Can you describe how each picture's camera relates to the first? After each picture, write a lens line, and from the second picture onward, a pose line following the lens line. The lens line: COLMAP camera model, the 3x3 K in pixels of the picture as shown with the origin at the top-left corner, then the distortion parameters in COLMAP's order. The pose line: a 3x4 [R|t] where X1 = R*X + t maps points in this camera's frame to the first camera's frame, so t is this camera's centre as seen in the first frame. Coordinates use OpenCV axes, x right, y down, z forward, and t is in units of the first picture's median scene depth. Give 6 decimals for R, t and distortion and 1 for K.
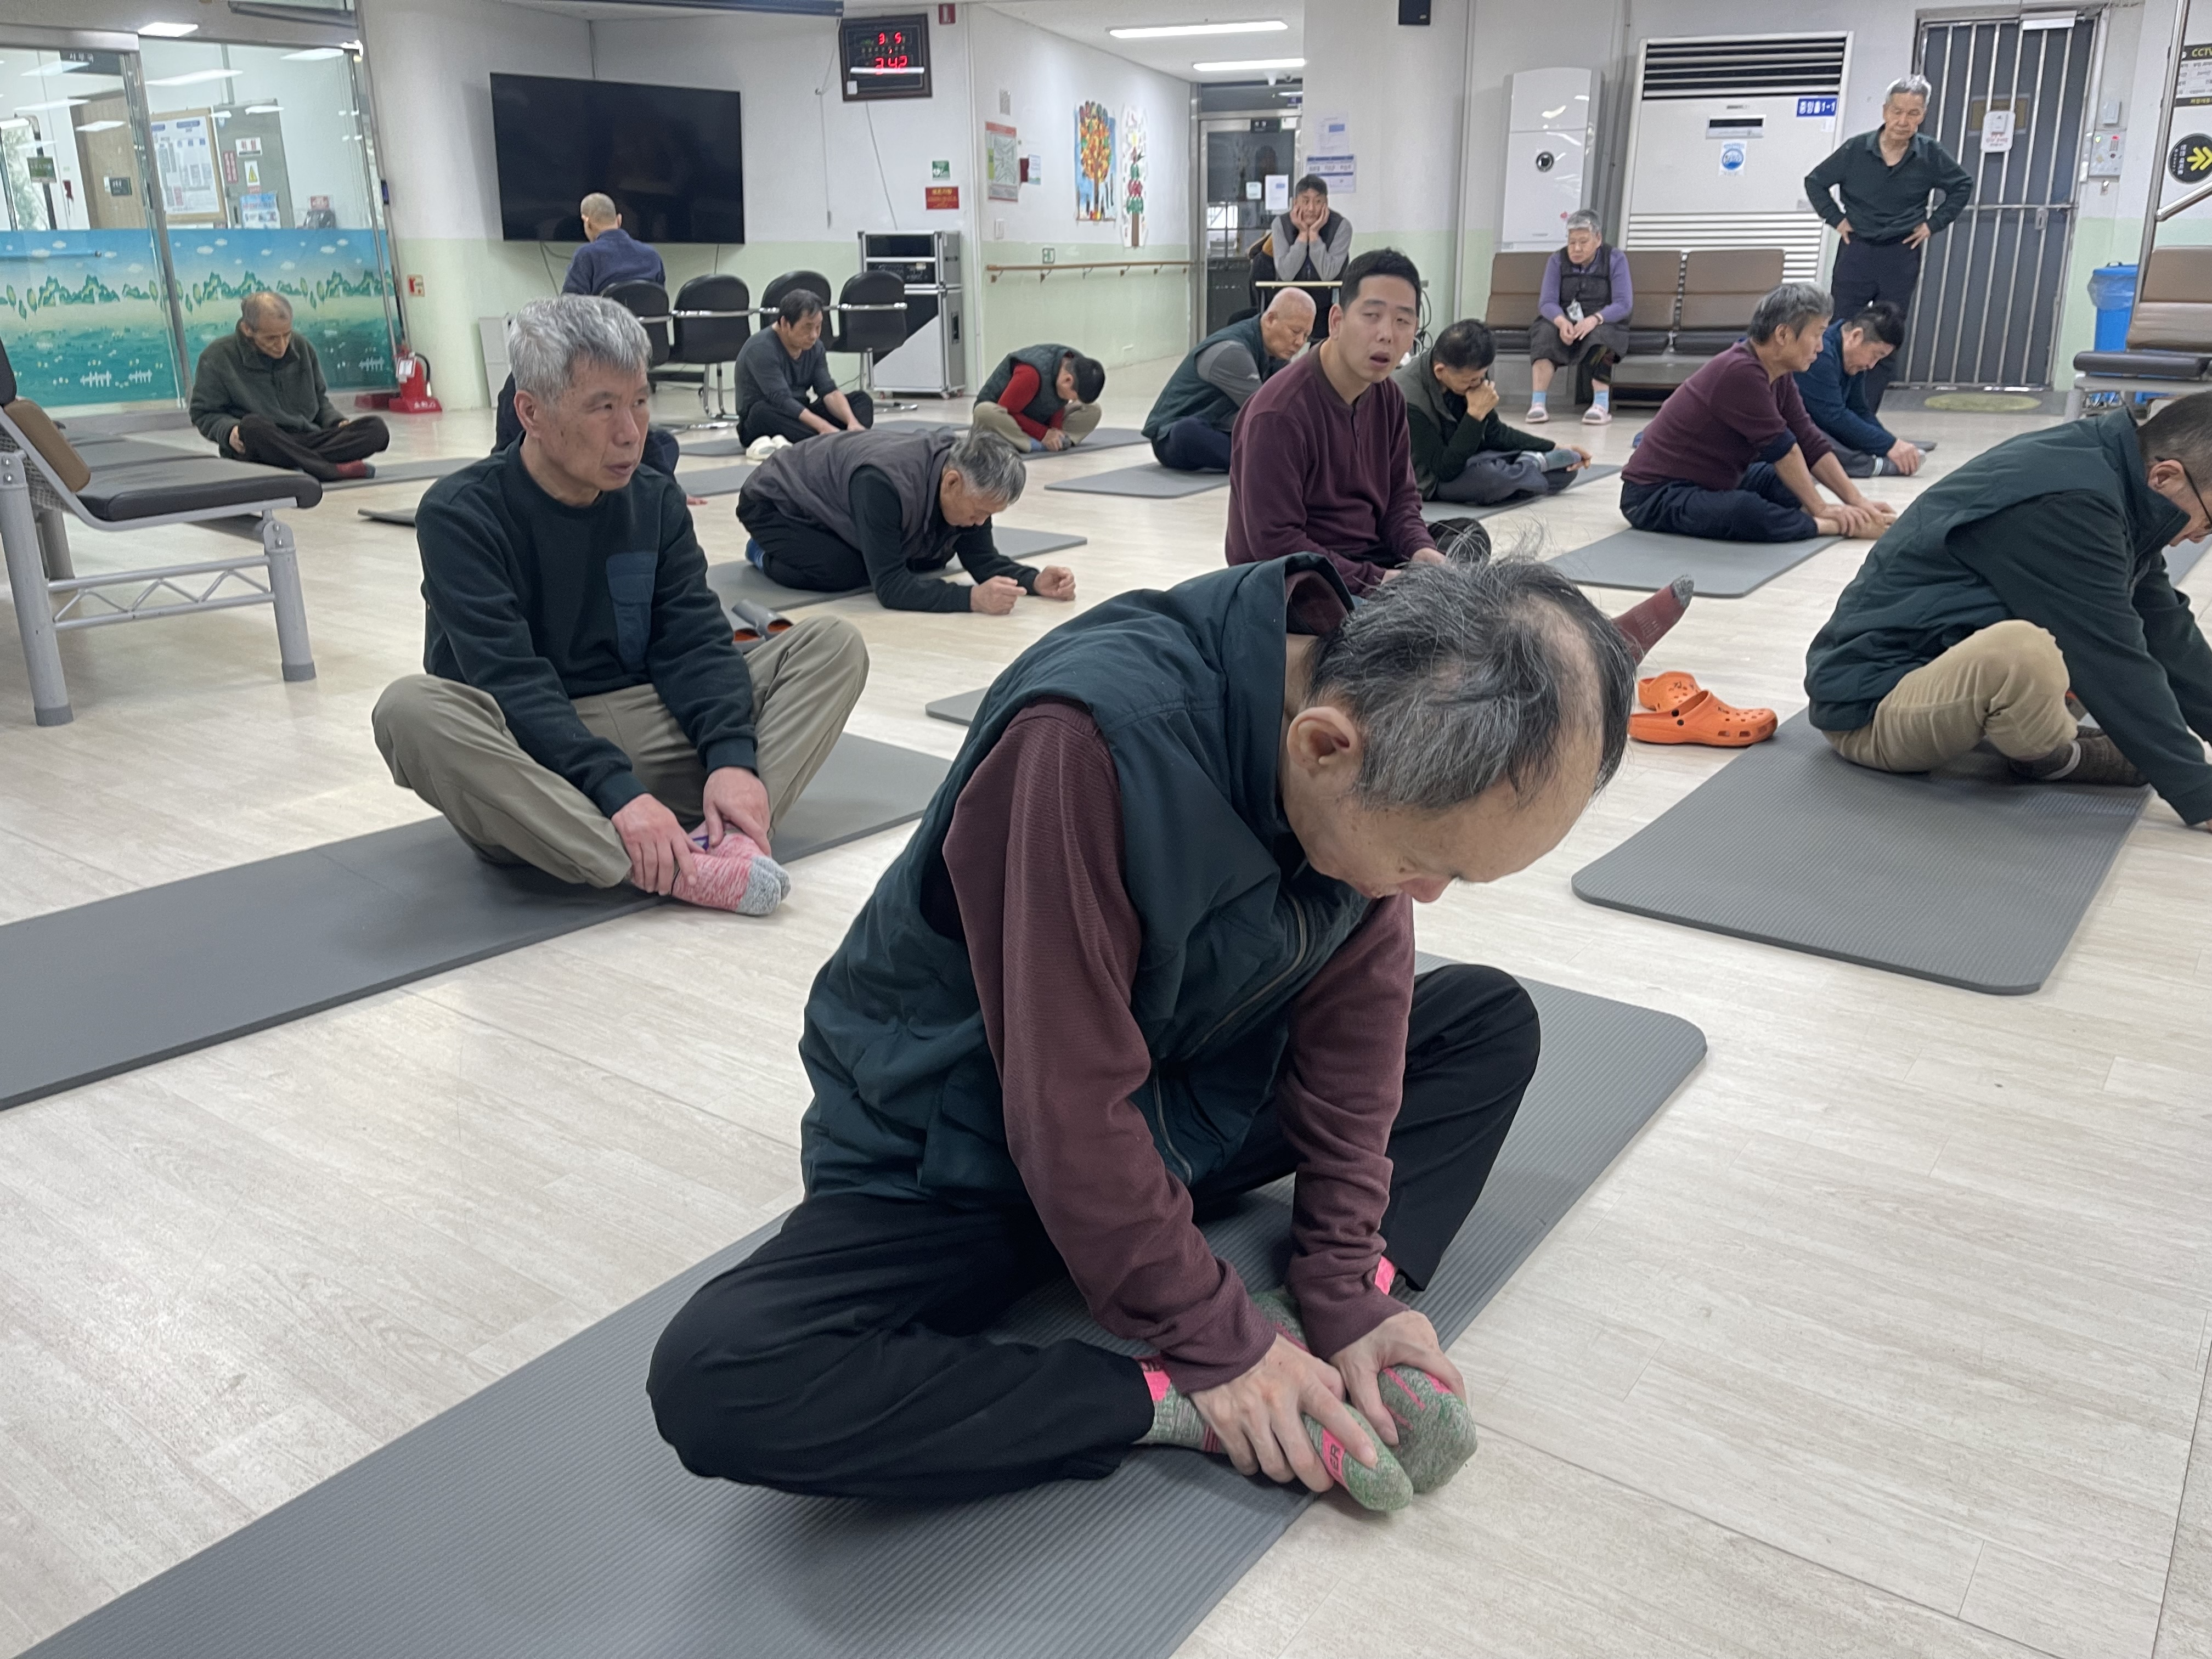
lens RADIAL K [[1677.2, 0, 1124.4], [0, 1677.2, 806.8], [0, 0, 1]] dist [0.076256, -0.106257]
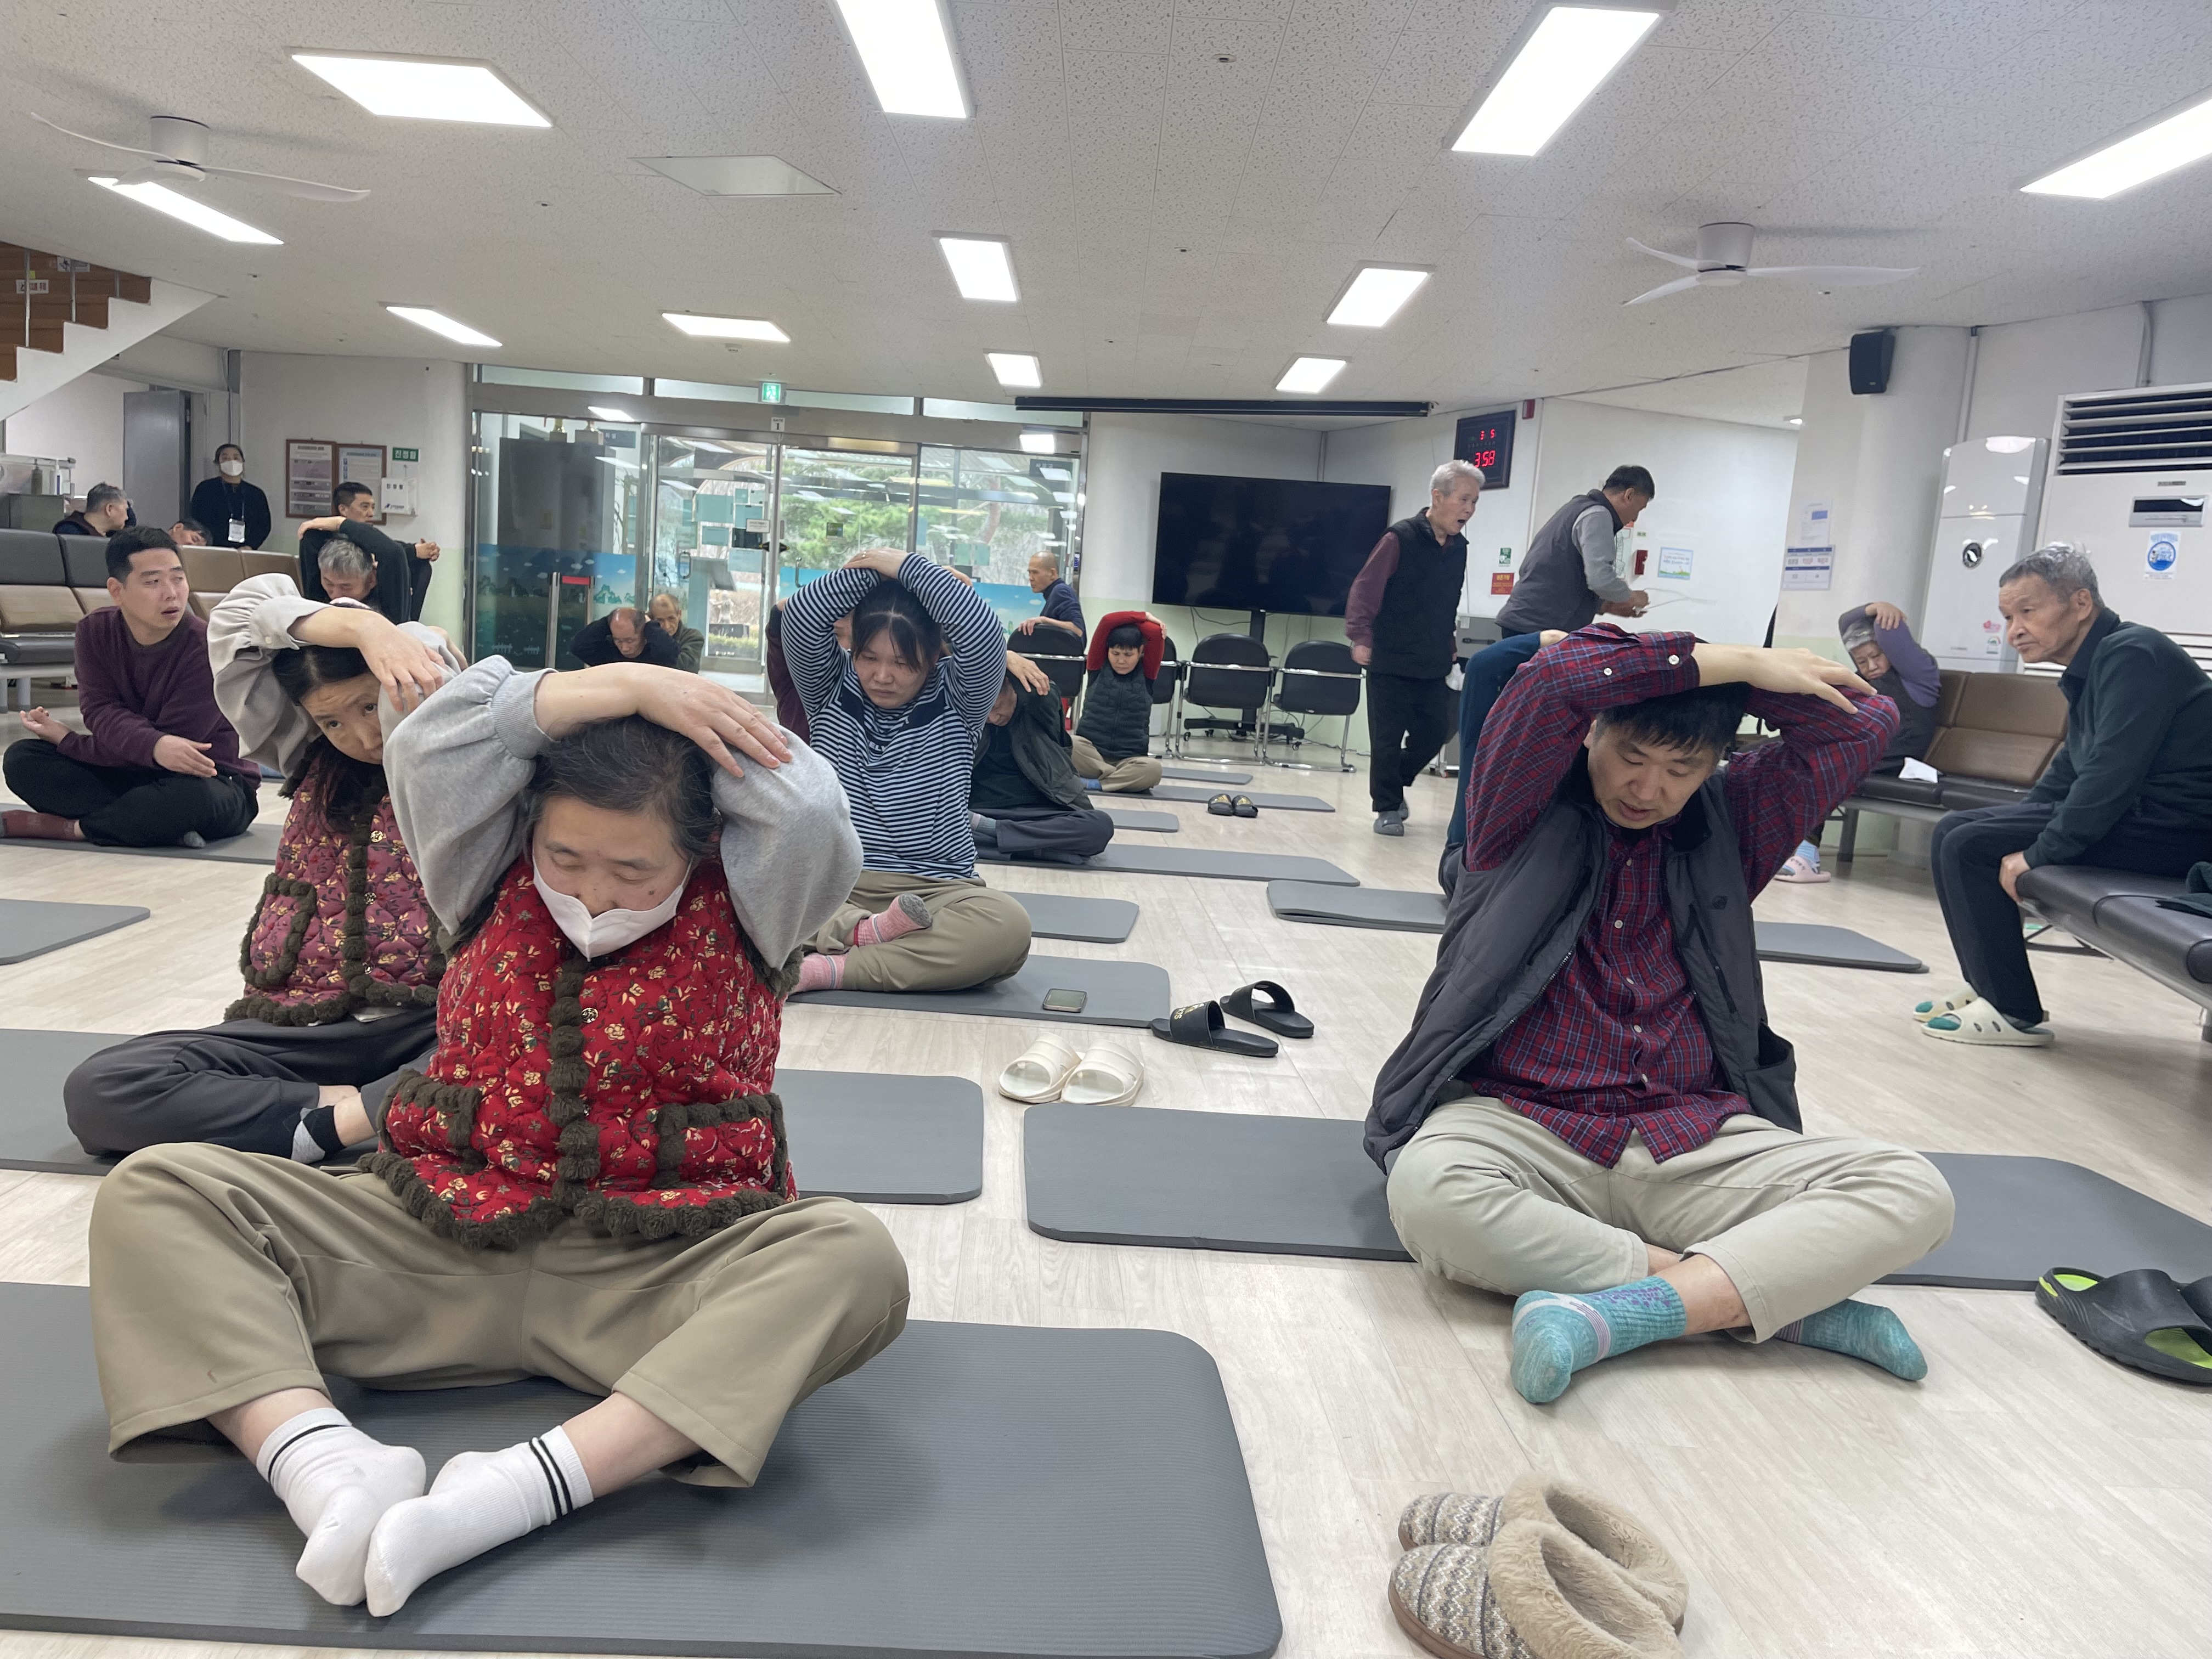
lens RADIAL K [[1677.2, 0, 1075.4], [0, 1677.2, 844.9], [0, 0, 1]] dist [0.076256, -0.106257]
pose [[0.600746, 0.160007, -0.783263, 0.566624], [-0.322516, 0.945004, -0.054315, -0.087788], [0.731497, 0.285244, 0.619313, 0.269424]]
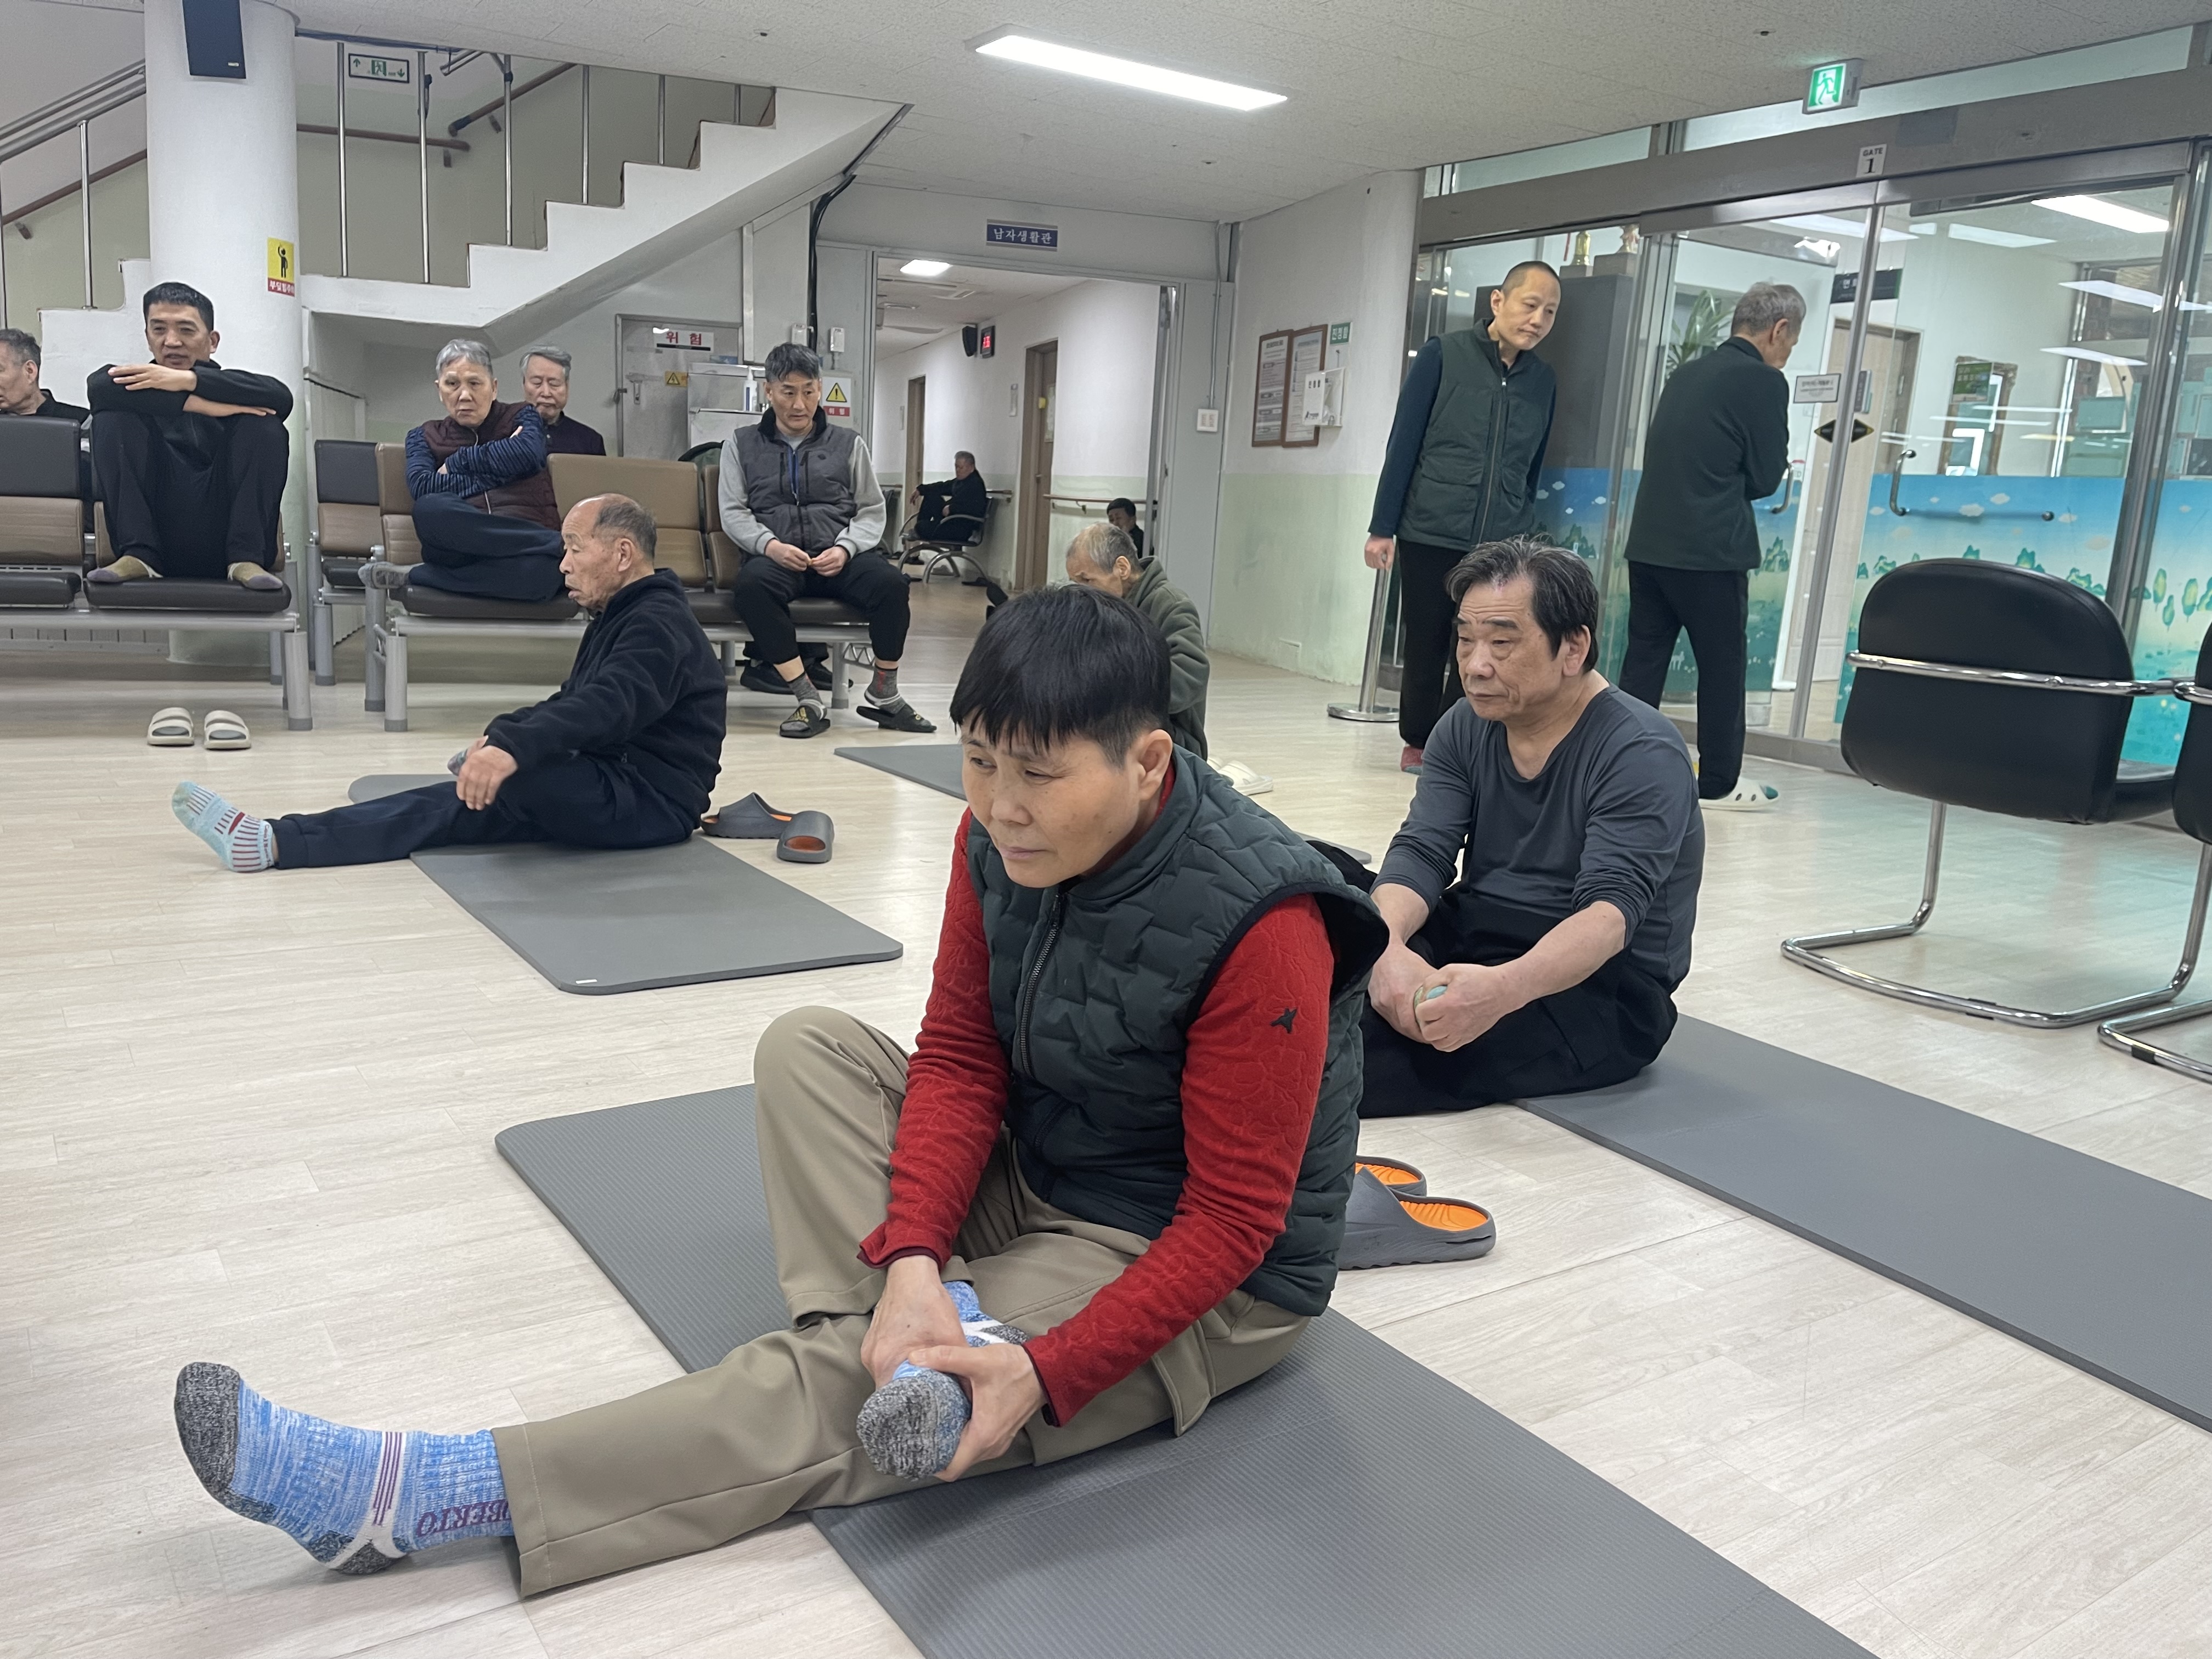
lens RADIAL K [[1677.2, 0, 1101.9], [0, 1677.2, 839.6], [0, 0, 1]] dist [0.076256, -0.106257]
pose [[-0.334617, 0.178125, -0.925367, 0.085030], [-0.339142, 0.893414, 0.294609, -0.248072], [0.879212, 0.412412, -0.238542, 0.782513]]
